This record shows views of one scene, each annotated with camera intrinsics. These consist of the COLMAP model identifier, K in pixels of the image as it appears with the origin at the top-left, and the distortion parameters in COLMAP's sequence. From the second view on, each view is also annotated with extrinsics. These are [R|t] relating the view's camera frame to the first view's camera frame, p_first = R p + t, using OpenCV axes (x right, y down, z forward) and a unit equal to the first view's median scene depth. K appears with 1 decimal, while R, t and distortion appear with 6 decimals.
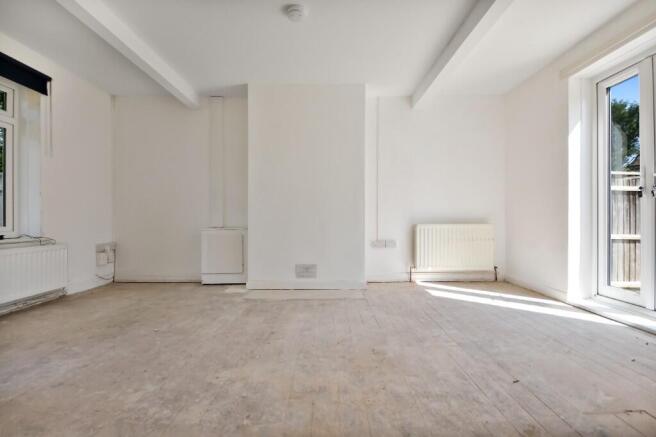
lens RADIAL K [[332.6, 0, 337.7], [0, 332.6, 218.4], [0, 0, 1]] dist [-0.000120, 0.000347]
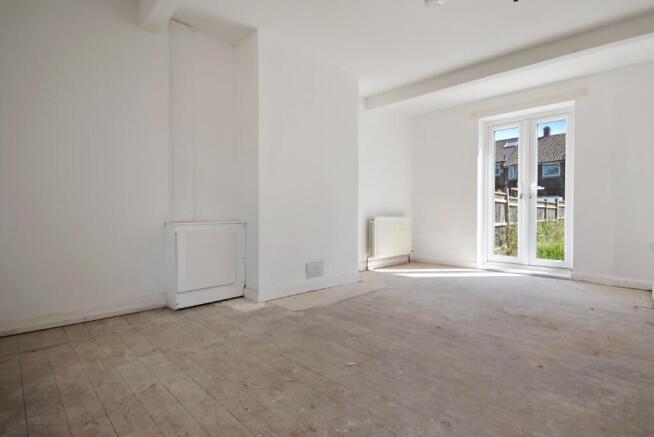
lens RADIAL K [[323.9, 0, 358.6], [0, 323.9, 220.1], [0, 0, 1]] dist [-0.001449, -0.000285]
pose [[0.689779, -0.006069, 0.723995, -0.671601], [-0.007532, 0.999851, 0.015557, 0.012877], [-0.723981, -0.016184, 0.689630, 0.340705]]
